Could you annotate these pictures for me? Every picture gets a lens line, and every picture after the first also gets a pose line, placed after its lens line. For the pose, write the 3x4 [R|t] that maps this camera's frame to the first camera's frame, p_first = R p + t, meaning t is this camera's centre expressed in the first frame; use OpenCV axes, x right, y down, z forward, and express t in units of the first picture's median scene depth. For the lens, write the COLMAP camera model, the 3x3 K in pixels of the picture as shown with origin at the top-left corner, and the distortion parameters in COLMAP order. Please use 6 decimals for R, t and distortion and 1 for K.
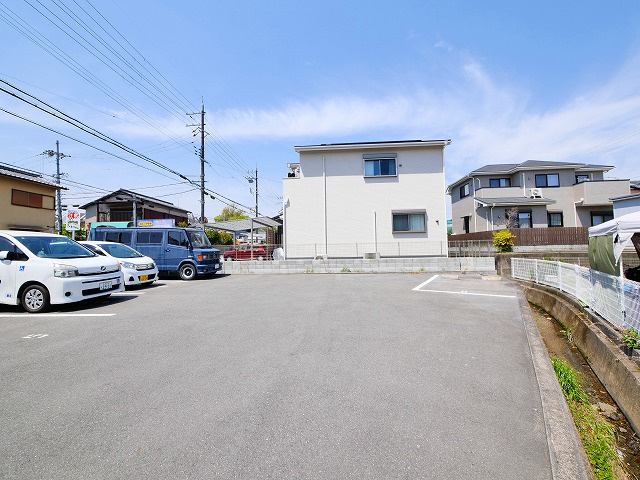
lens RADIAL K [[268.4, 0, 319.7], [0, 268.4, 238.3], [0, 0, 1]] dist [-0.004816, -0.000034]
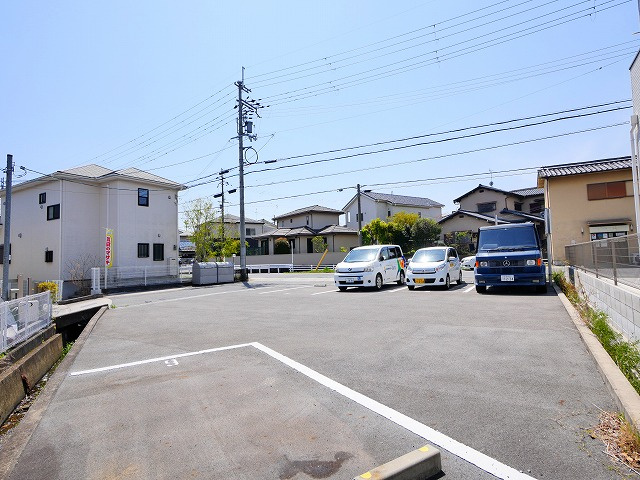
lens RADIAL K [[354.3, 0, 319.7], [0, 354.3, 238.2], [0, 0, 1]] dist [0.002870, -0.001131]
pose [[-0.459262, -0.019652, -0.888084, 0.557132], [0.075856, 0.995236, -0.061251, 0.020013], [0.885056, -0.095496, -0.455583, 0.871505]]
